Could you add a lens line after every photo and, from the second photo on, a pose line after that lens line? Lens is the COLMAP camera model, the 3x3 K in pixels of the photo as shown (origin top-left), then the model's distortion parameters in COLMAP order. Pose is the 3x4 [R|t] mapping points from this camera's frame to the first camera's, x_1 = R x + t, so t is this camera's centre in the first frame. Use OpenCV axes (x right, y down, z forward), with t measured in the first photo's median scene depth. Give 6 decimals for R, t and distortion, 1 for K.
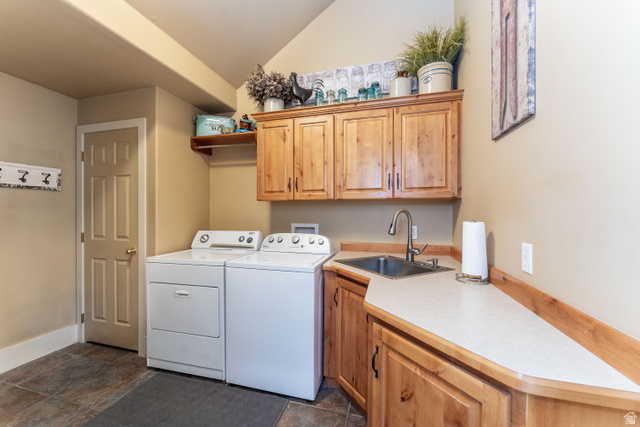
lens RADIAL K [[258.6, 0, 320.0], [0, 258.6, 213.5], [0, 0, 1]] dist [-0.001084, -0.000180]
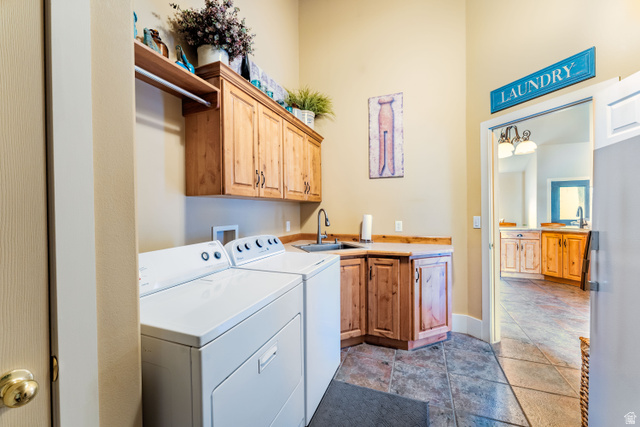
lens RADIAL K [[258.6, 0, 320.0], [0, 258.6, 213.5], [0, 0, 1]] dist [-0.001084, -0.000180]
pose [[0.088683, -0.010948, 0.996000, -0.961583], [0.017490, 0.999803, 0.009432, -0.003071], [-0.995906, 0.016584, 0.088857, 0.742929]]
